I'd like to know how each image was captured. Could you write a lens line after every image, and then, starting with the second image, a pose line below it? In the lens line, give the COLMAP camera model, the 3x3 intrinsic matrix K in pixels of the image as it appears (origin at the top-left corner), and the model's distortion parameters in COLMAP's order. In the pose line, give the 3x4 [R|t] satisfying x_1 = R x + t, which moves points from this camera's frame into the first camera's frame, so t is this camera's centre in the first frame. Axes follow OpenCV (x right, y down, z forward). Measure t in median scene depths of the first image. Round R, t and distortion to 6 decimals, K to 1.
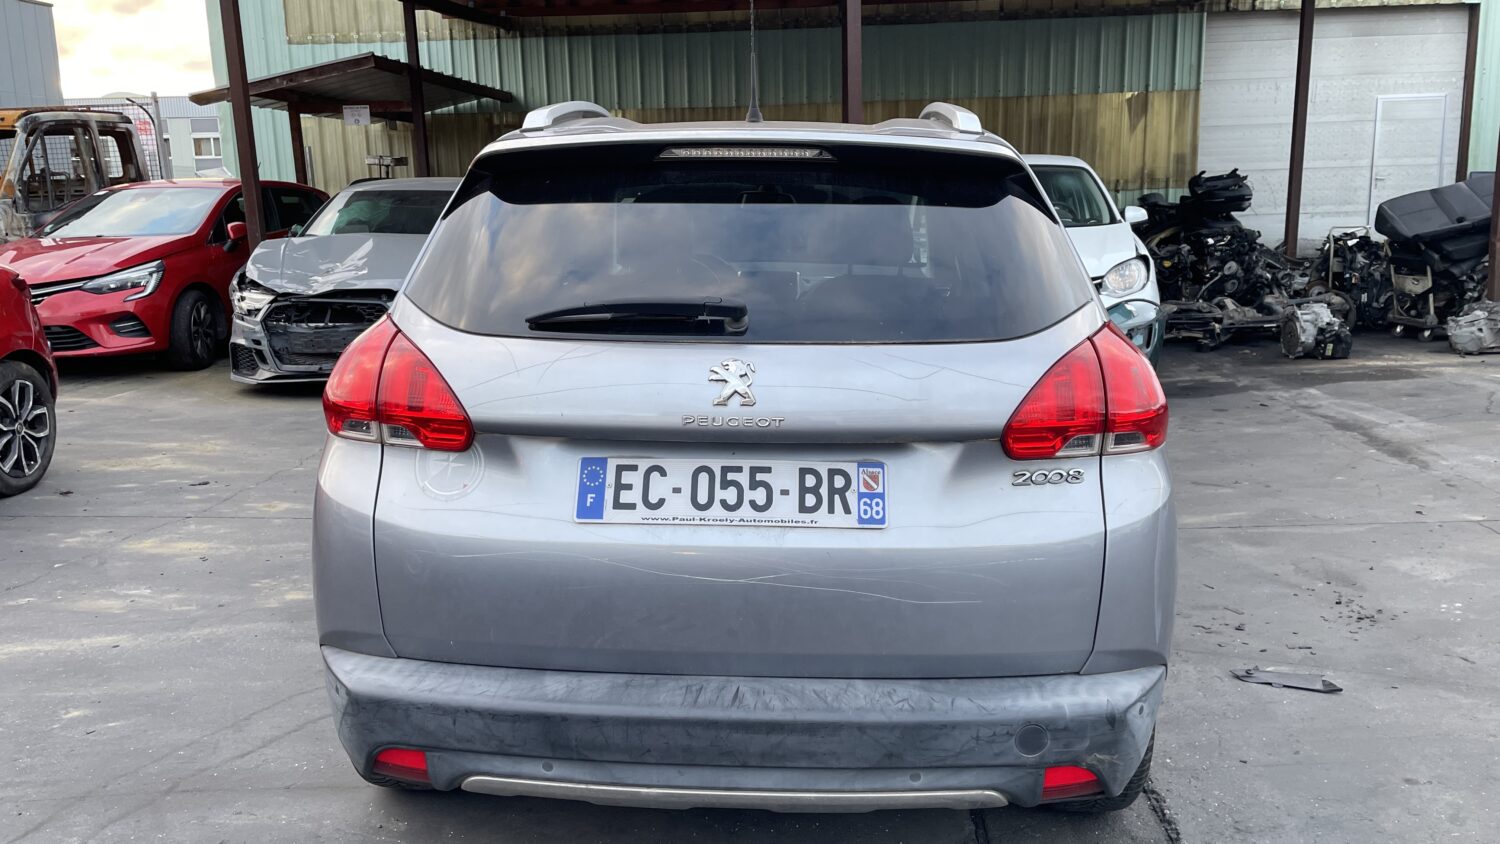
lens RADIAL K [[1136.9, 0, 742.5], [0, 1136.9, 399.0], [0, 0, 1]] dist [0.061643, -0.077419]
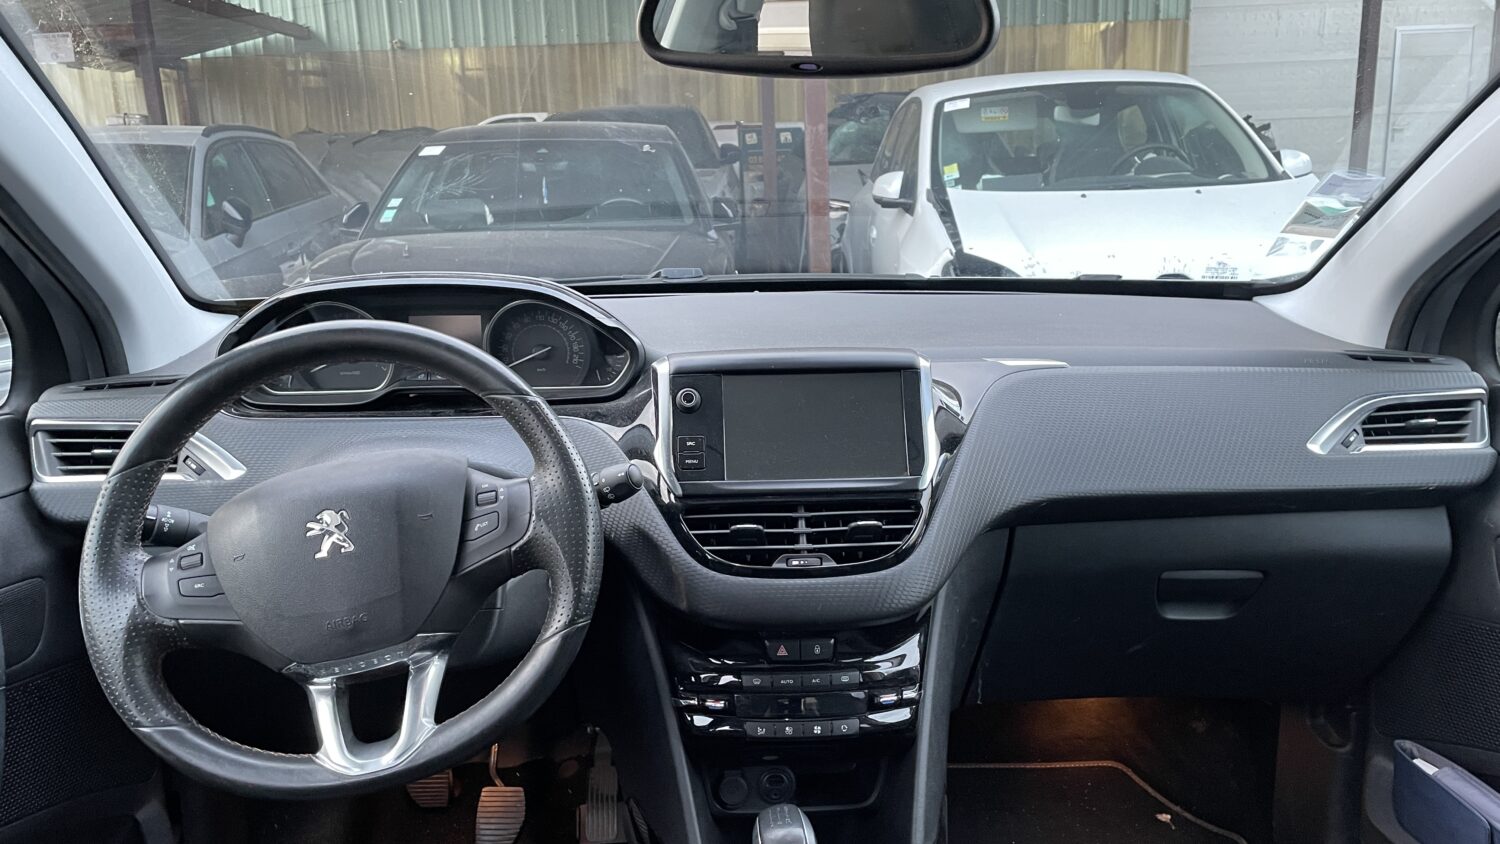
lens RADIAL K [[1136.9, 0, 725.1], [0, 1136.9, 475.6], [0, 0, 1]] dist [0.061643, -0.077419]
pose [[0.994888, -0.039760, 0.092823, -0.092571], [0.032000, 0.995982, 0.083643, -0.229523], [-0.095776, -0.080246, 0.992163, 1.642427]]
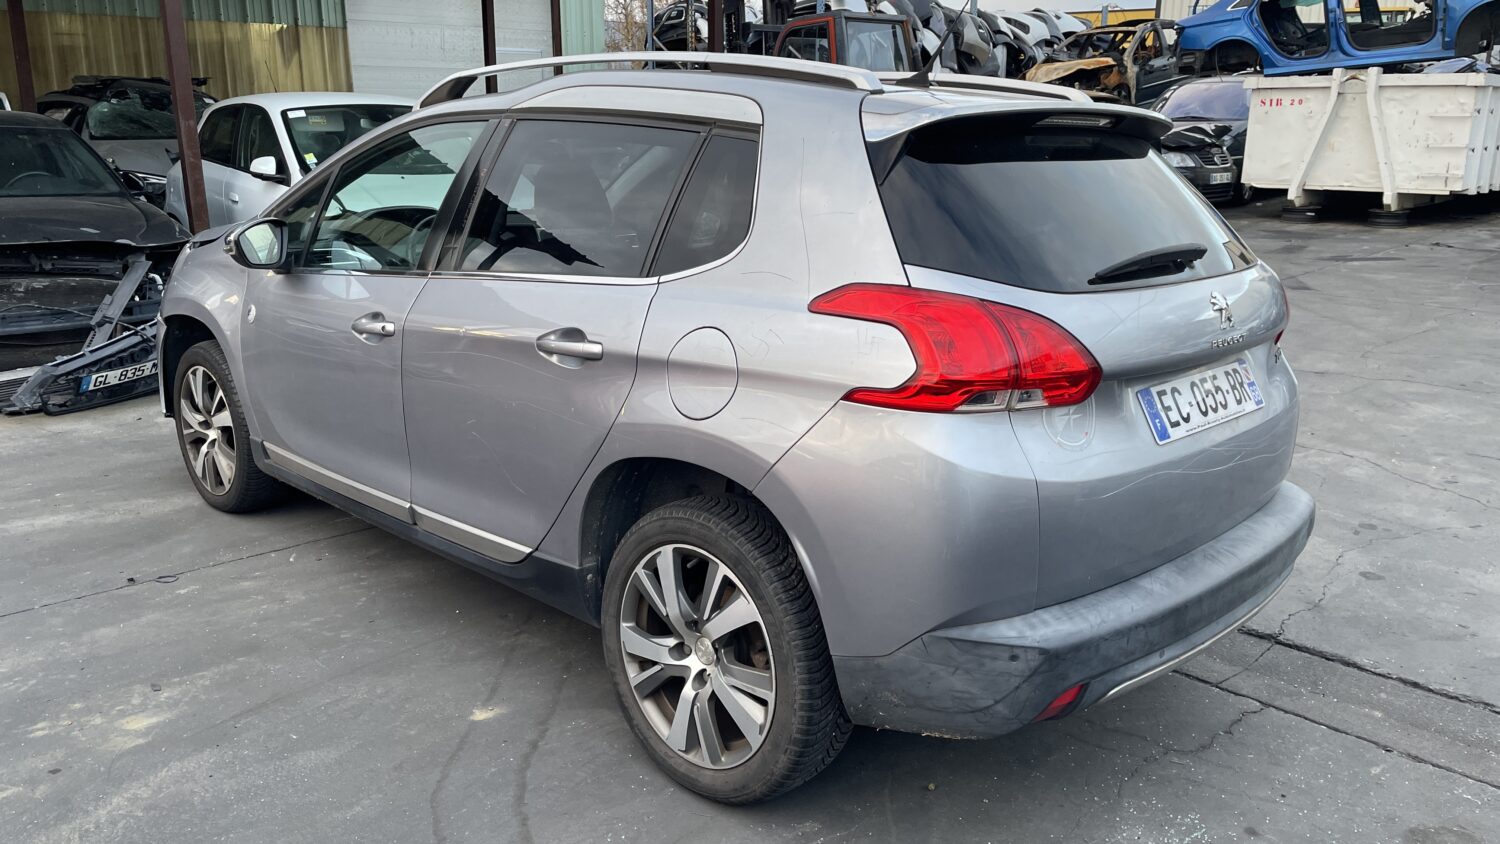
lens RADIAL K [[1136.9, 0, 741.9], [0, 1136.9, 405.8], [0, 0, 1]] dist [0.061643, -0.077419]
pose [[0.668200, -0.160156, 0.726539, -1.232074], [0.115861, 0.987041, 0.111022, -0.106841], [-0.734904, 0.009992, 0.678097, 0.500657]]
